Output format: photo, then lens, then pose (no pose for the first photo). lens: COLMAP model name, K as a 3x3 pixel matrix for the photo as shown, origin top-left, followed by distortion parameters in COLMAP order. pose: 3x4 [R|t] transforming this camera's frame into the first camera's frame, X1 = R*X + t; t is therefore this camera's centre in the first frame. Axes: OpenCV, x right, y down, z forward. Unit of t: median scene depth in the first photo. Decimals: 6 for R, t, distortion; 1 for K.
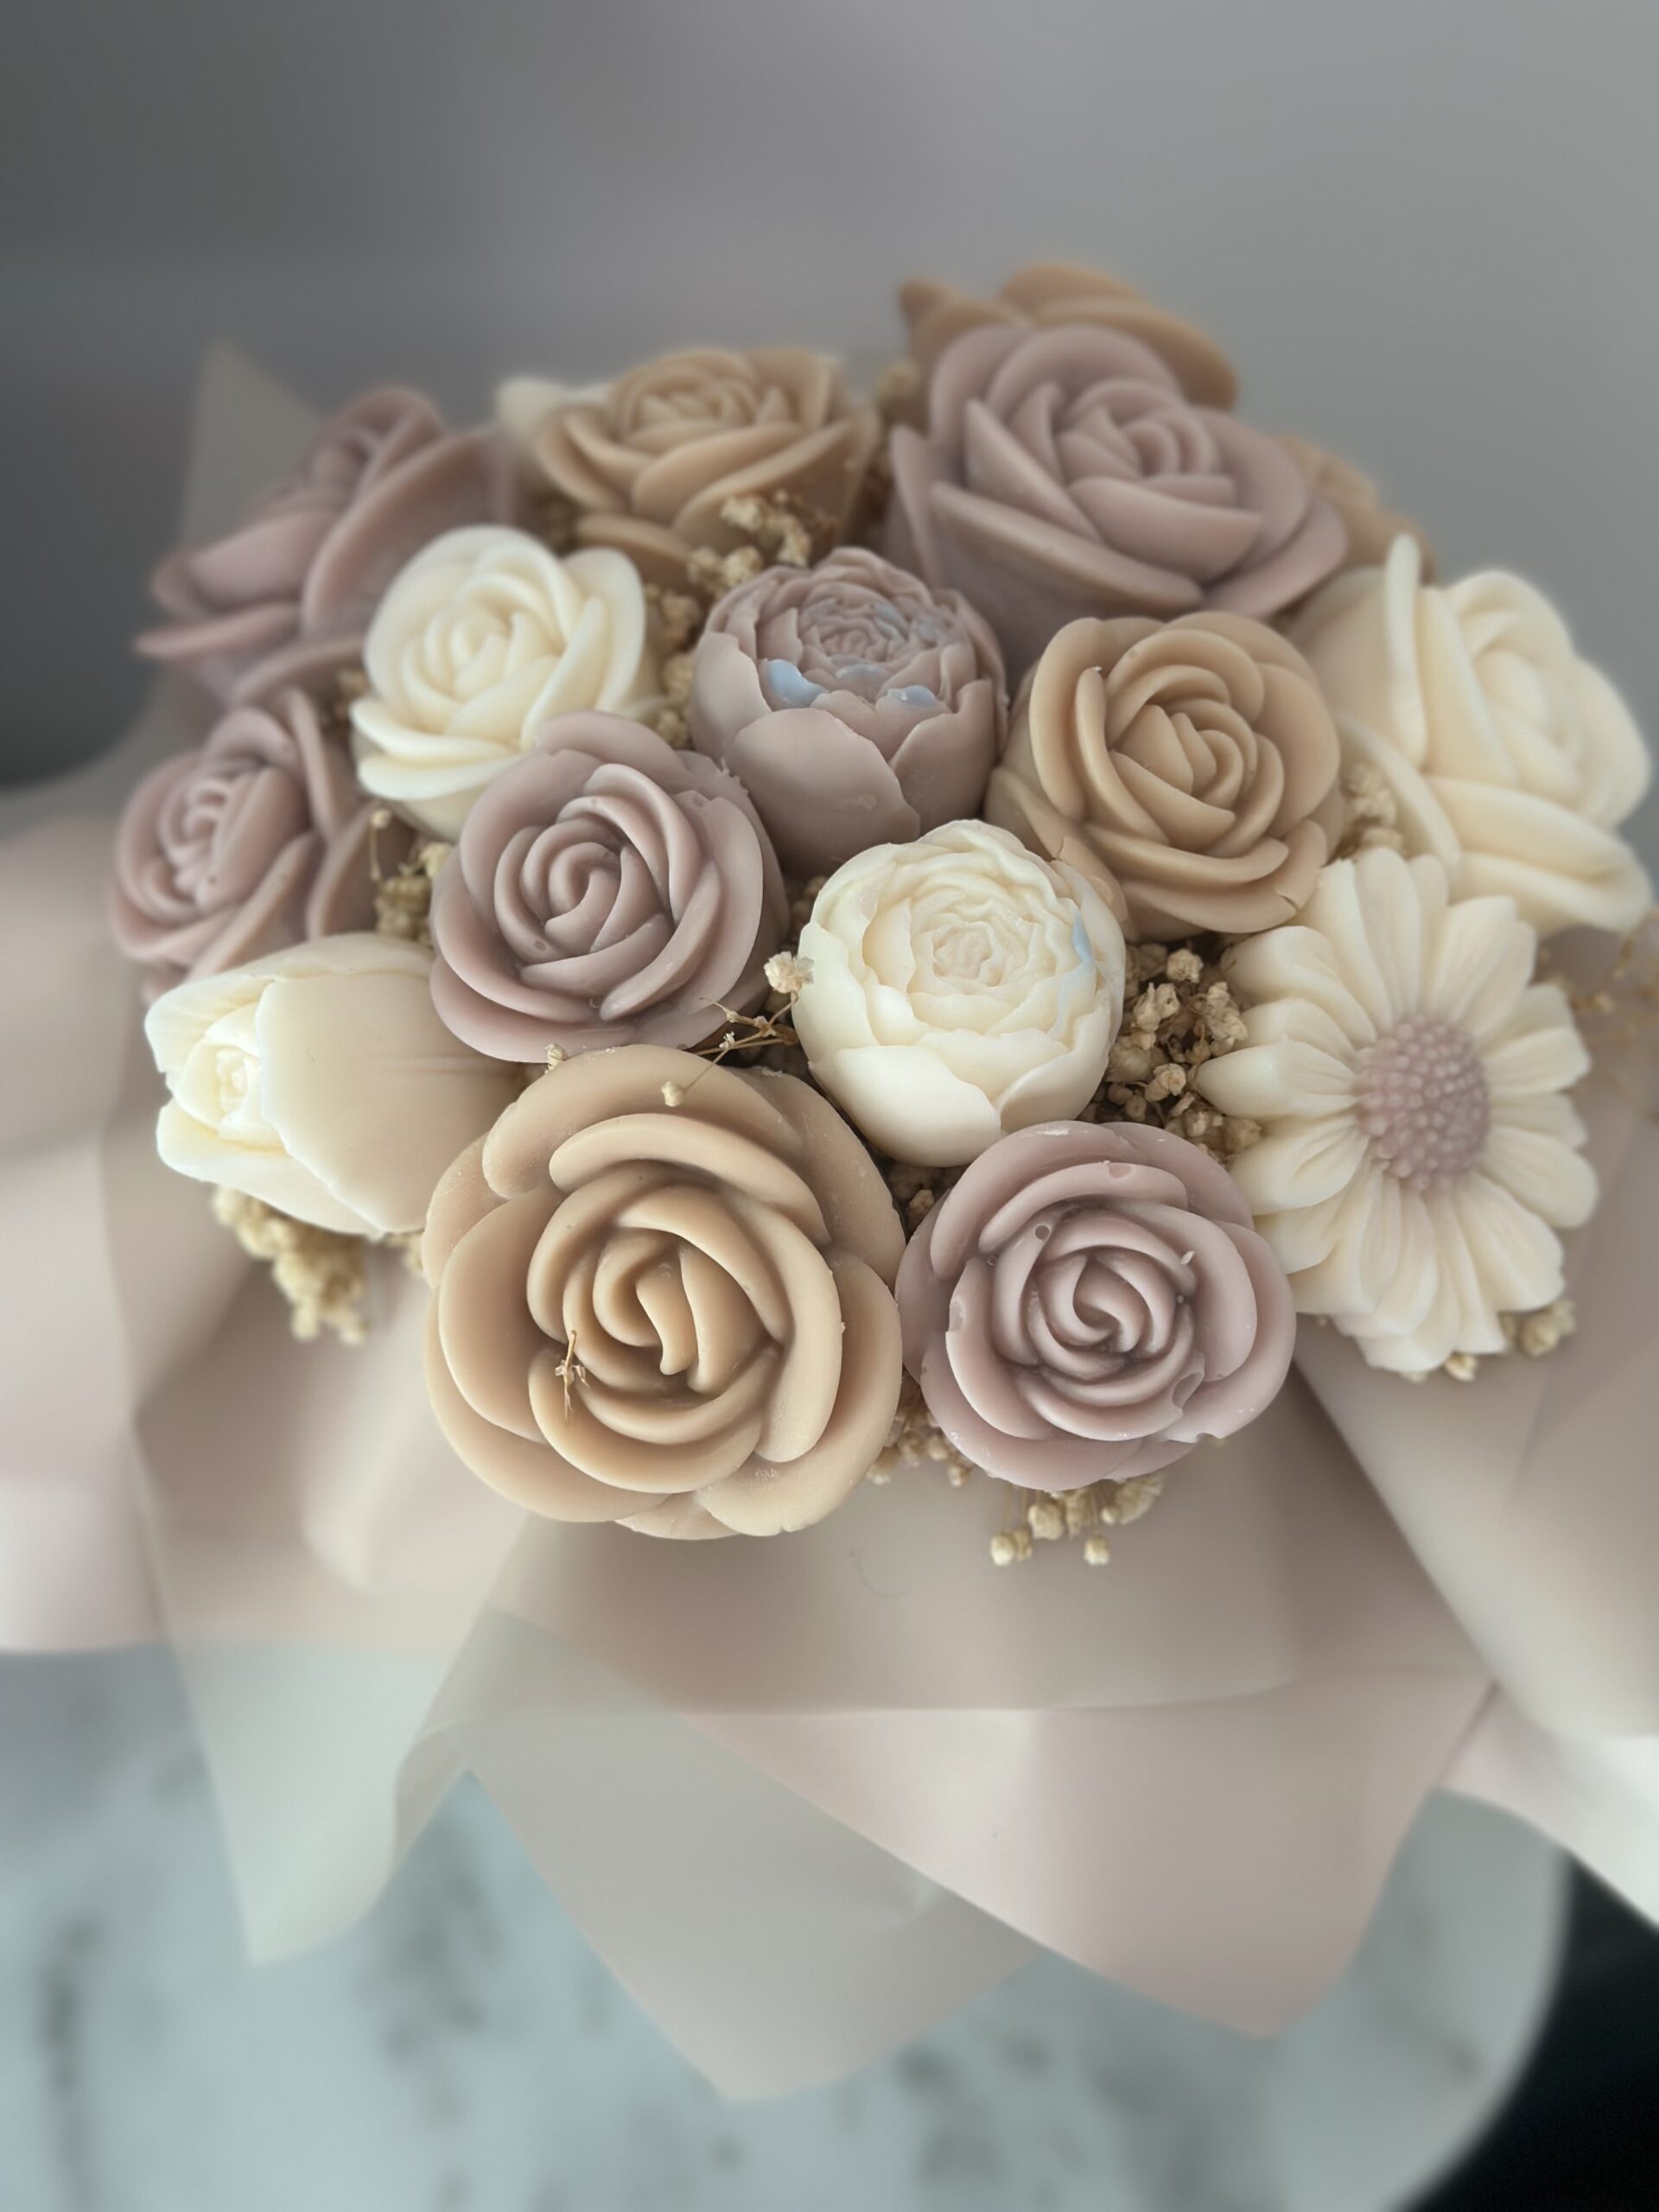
lens RADIAL K [[3280.6, 0, 828.0], [0, 3280.6, 1105.8], [0, 0, 1]] dist [0.149534, 0.000000]
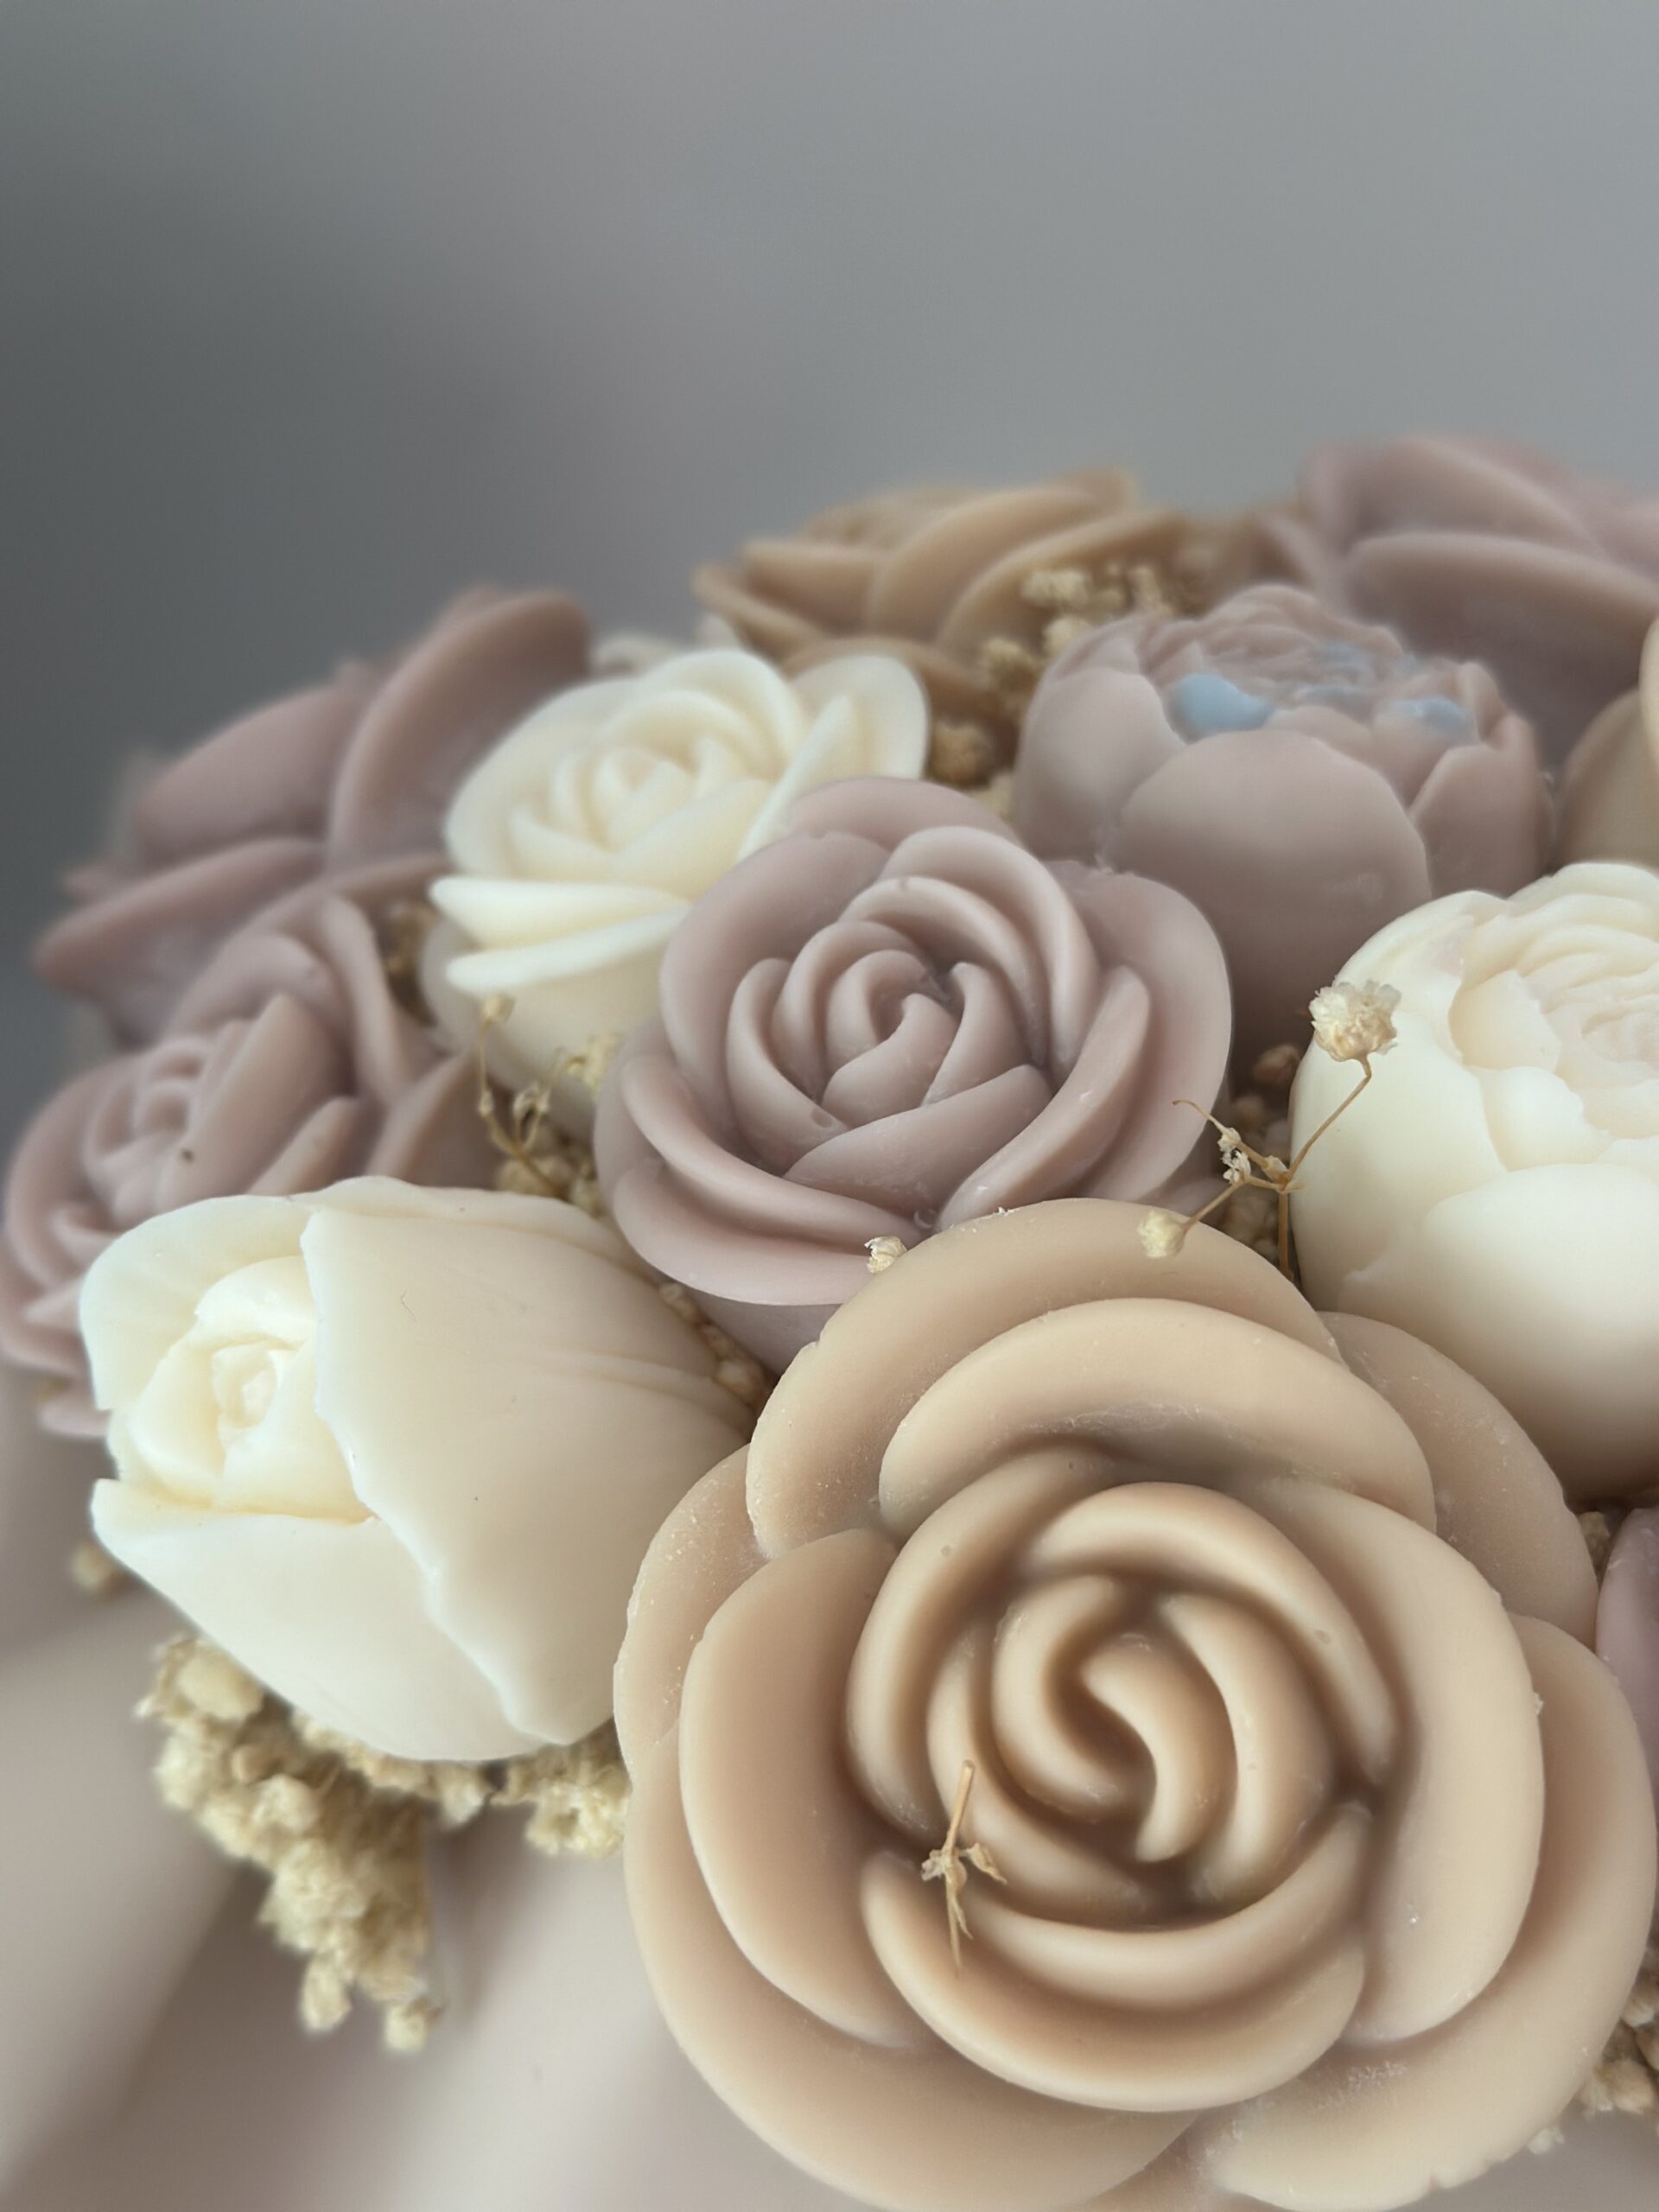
lens RADIAL K [[3280.6, 0, 830.2], [0, 3280.6, 1112.9], [0, 0, 1]] dist [0.149534, 0.000000]
pose [[0.996409, -0.024004, 0.081196, -0.129734], [0.053426, 0.922209, -0.382983, 0.159136], [-0.065687, 0.385945, 0.920180, 0.492575]]
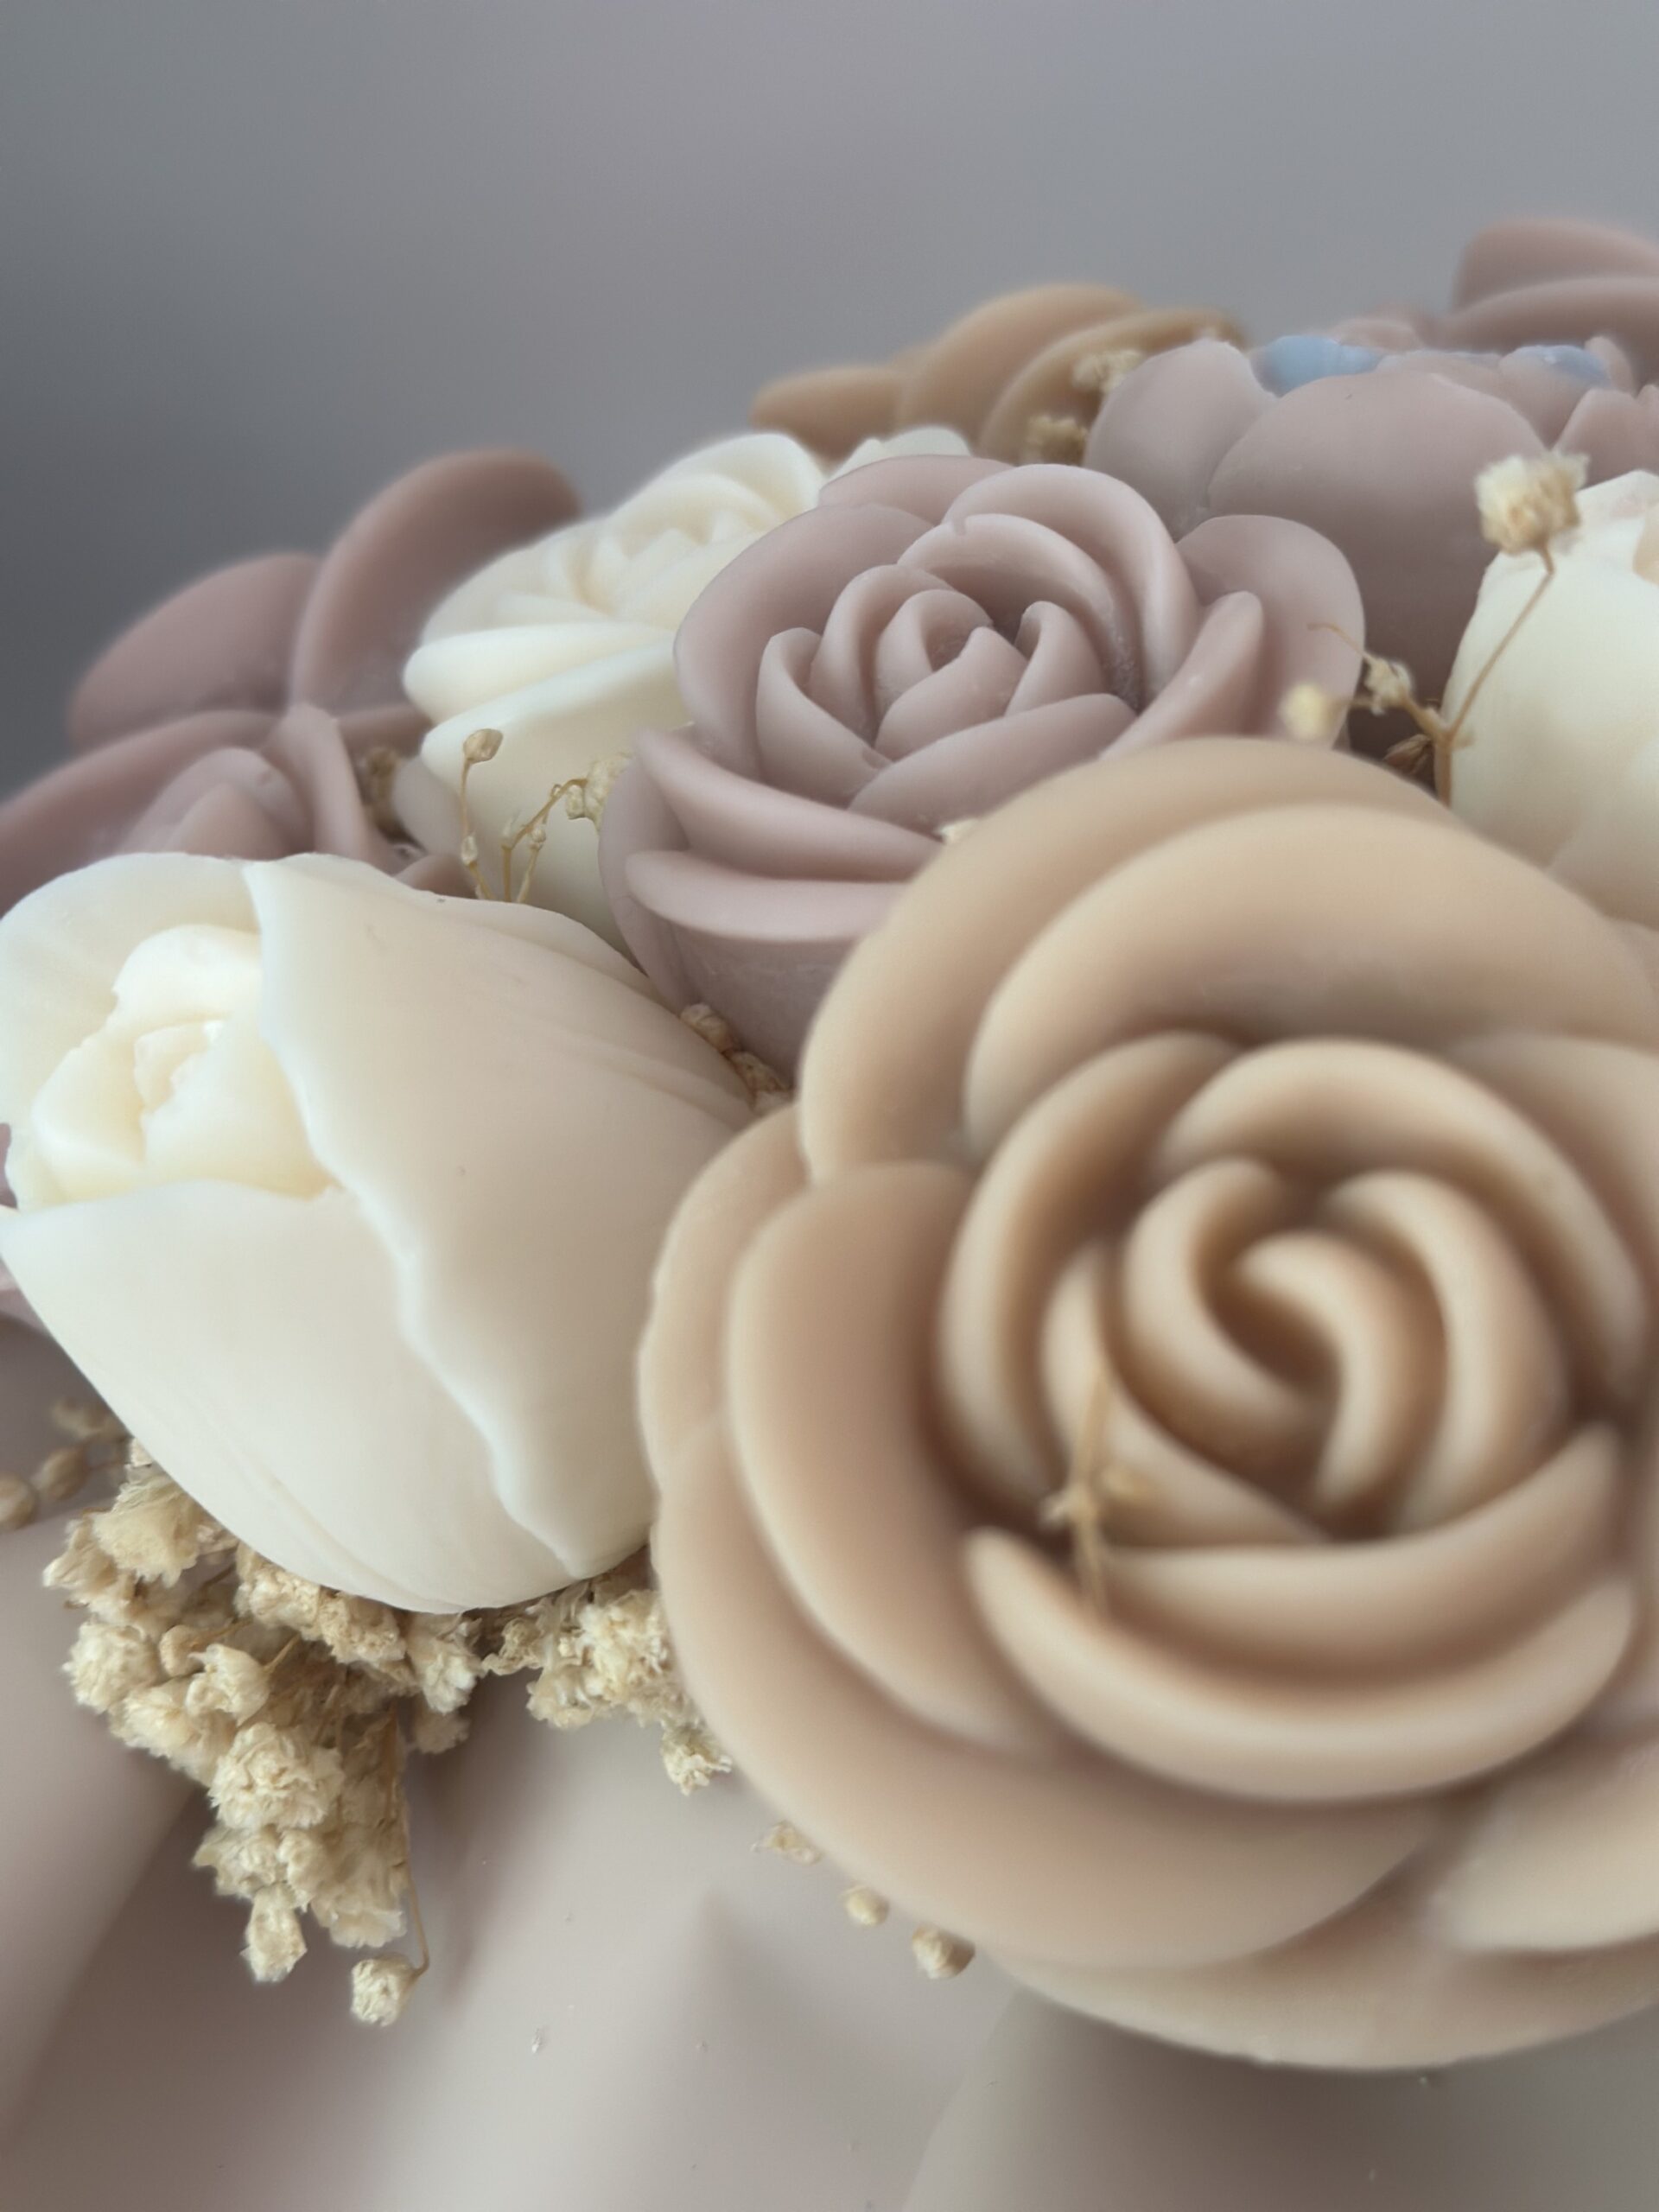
lens RADIAL K [[3280.6, 0, 837.2], [0, 3280.6, 1094.0], [0, 0, 1]] dist [0.149534, 0.000000]
pose [[0.995059, -0.034585, 0.093062, -0.135720], [0.080306, 0.831534, -0.549638, 0.238025], [-0.058375, 0.554396, 0.830203, 0.644102]]
